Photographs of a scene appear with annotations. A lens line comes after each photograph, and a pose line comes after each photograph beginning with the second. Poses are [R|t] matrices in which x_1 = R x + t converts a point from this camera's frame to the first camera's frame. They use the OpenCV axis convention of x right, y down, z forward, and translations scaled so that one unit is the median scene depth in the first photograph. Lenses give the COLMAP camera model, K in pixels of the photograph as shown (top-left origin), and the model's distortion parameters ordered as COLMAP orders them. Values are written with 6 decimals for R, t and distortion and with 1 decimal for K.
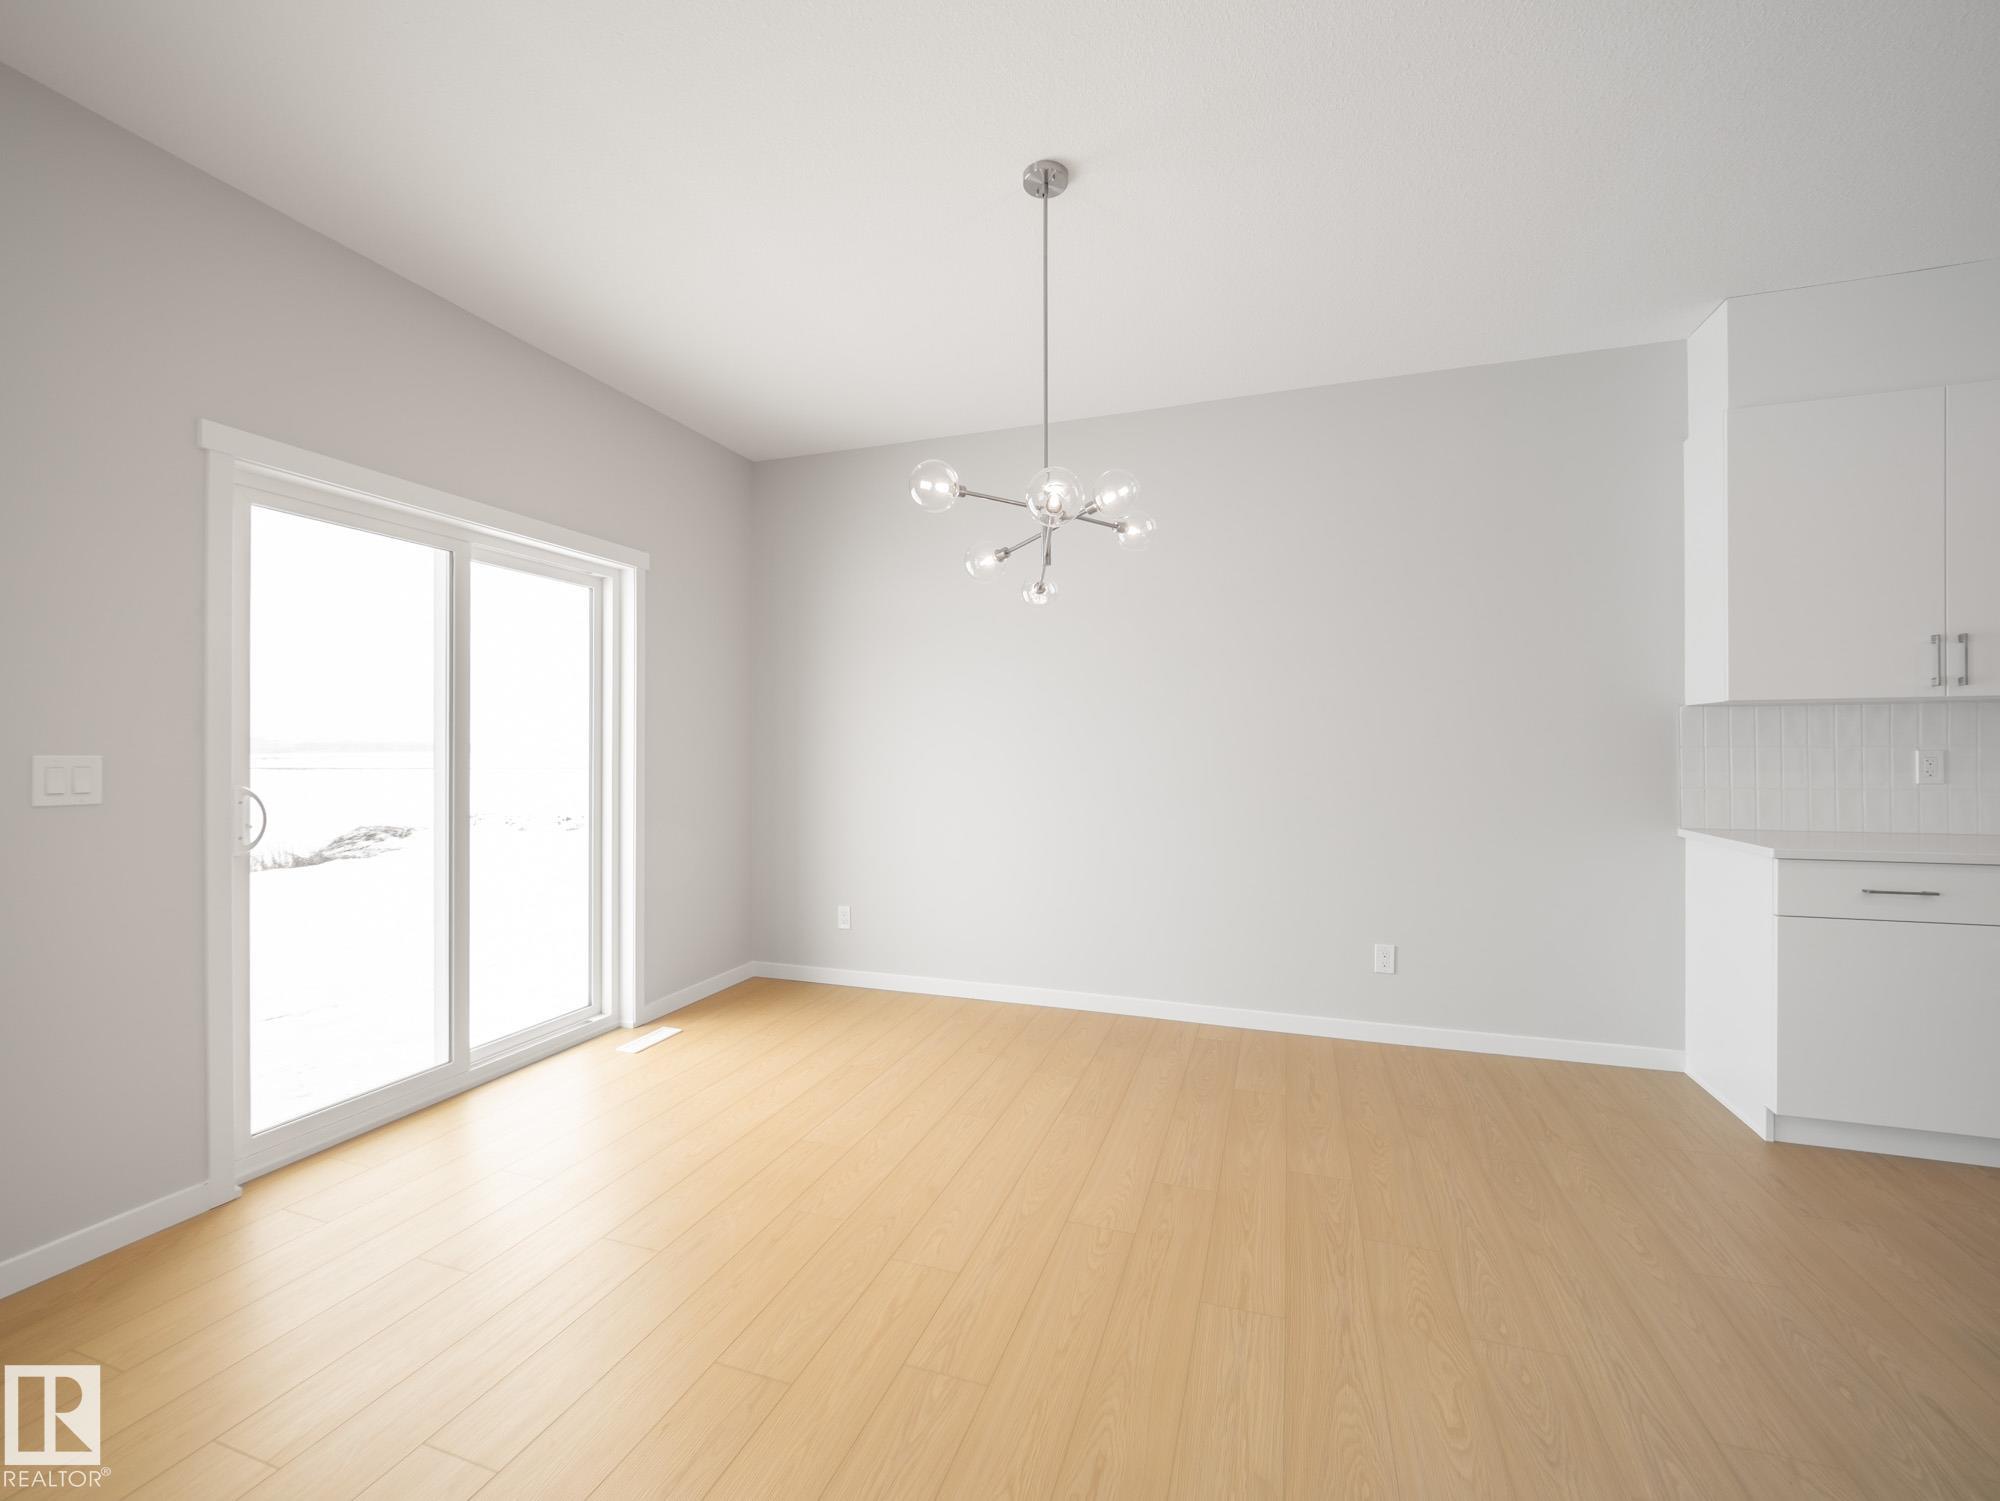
lens RADIAL K [[838.8, 0, 1000.7], [0, 838.8, 749.0], [0, 0, 1]] dist [-0.000034, -0.002074]
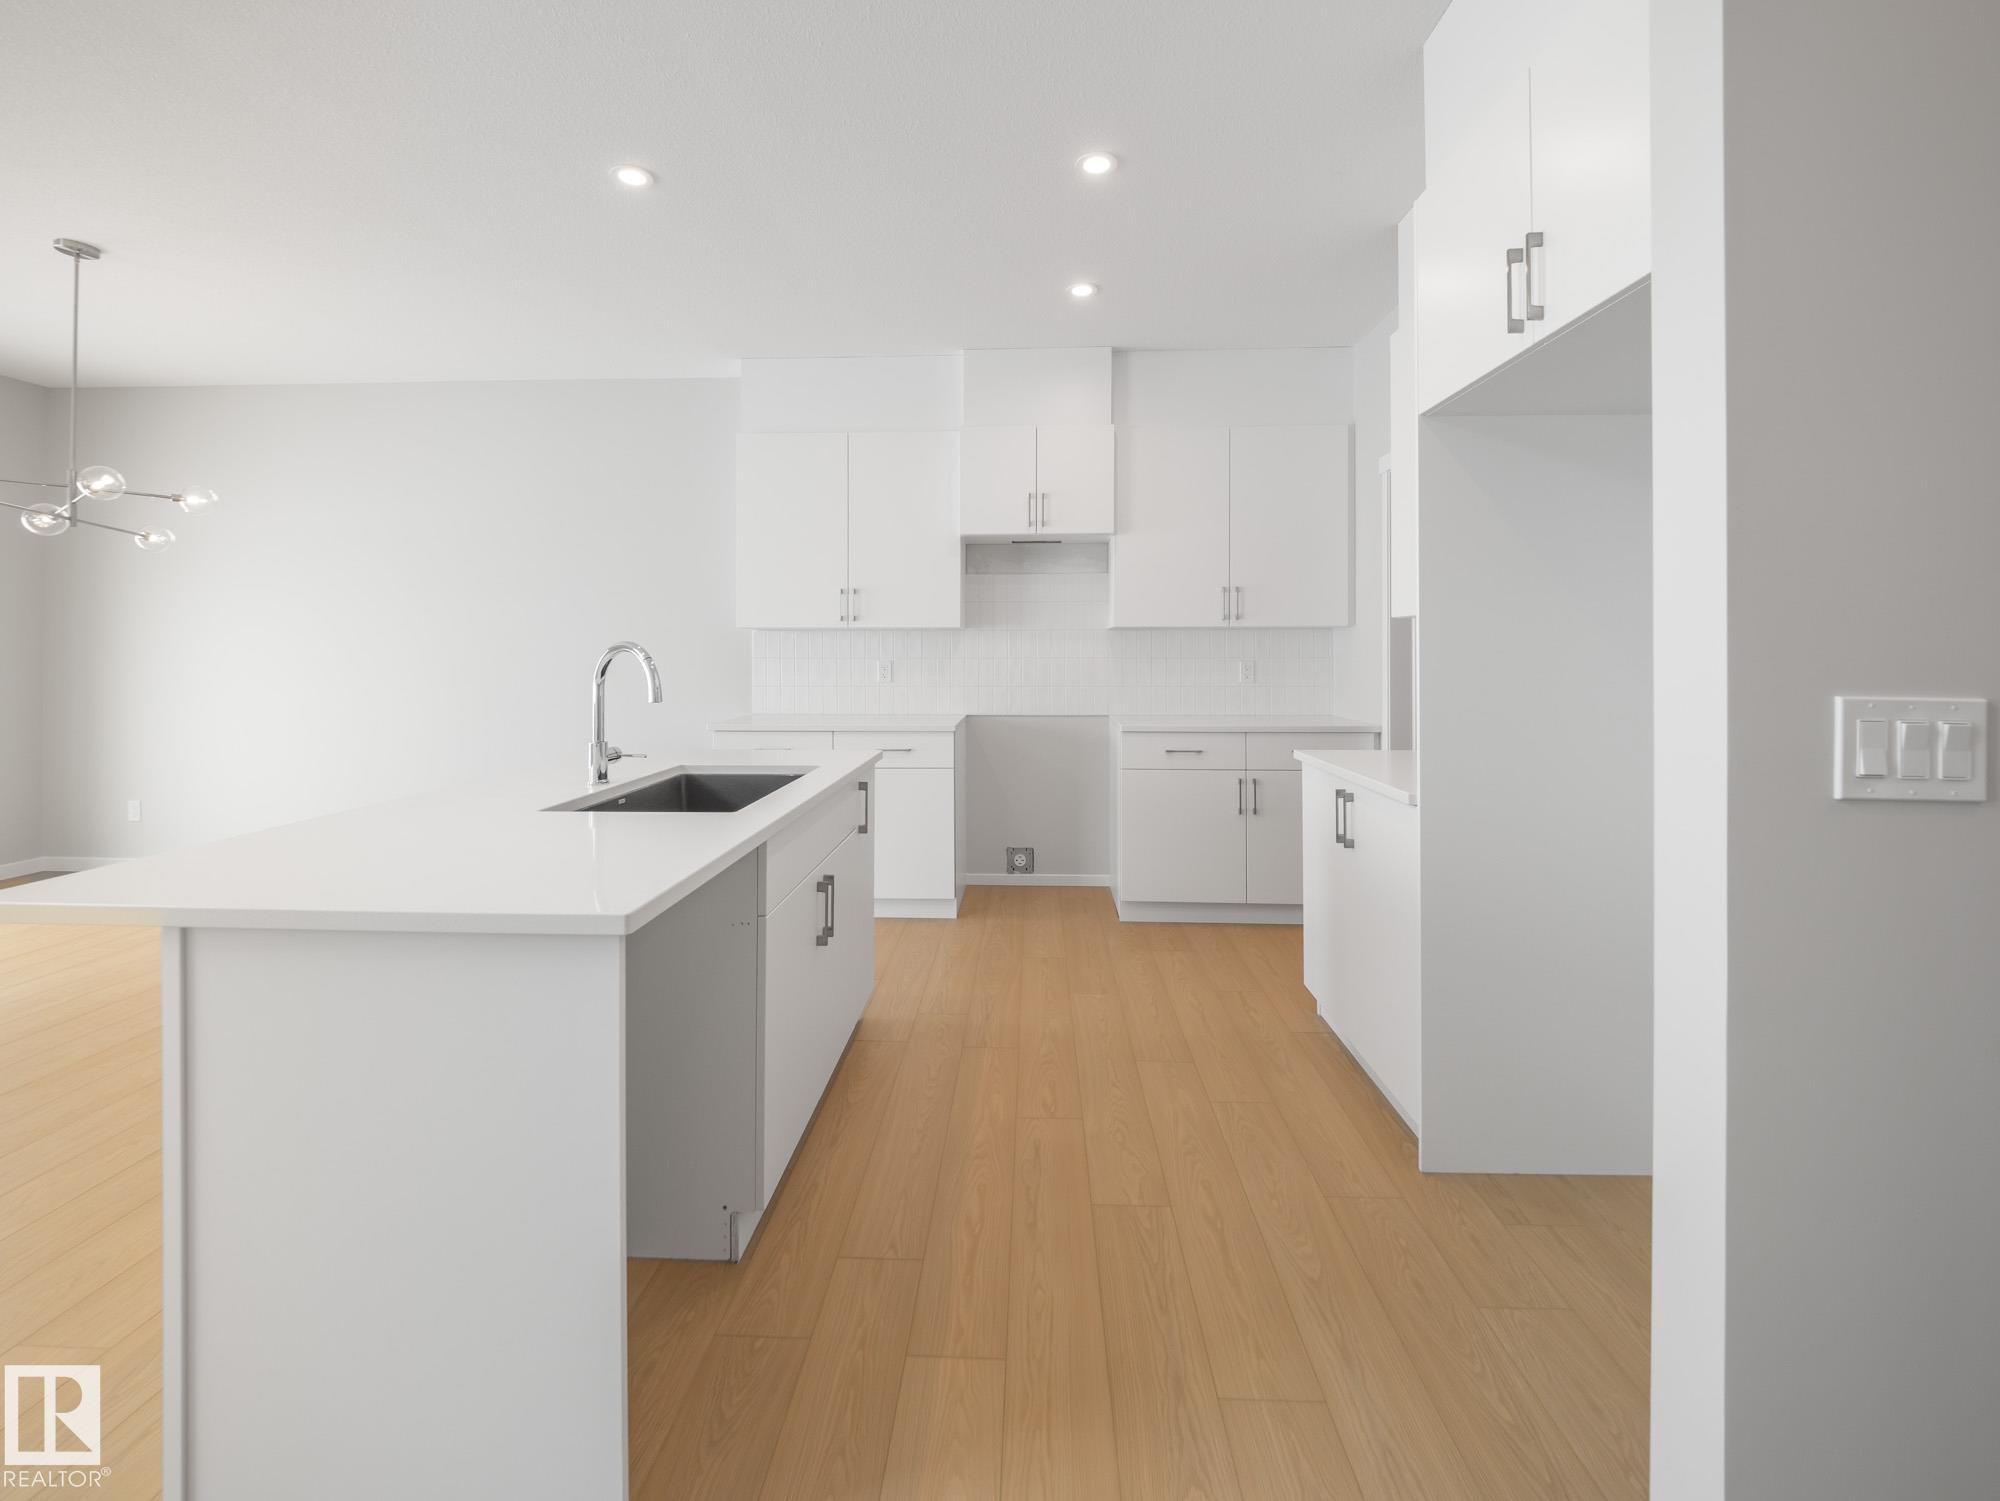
lens RADIAL K [[838.8, 0, 1039.5], [0, 838.8, 640.5], [0, 0, 1]] dist [-0.000034, -0.002074]
pose [[0.960604, 0.008571, 0.277788, 0.991653], [-0.002645, 0.999761, -0.021700, -0.003684], [-0.277908, 0.020111, 0.960397, -0.605967]]
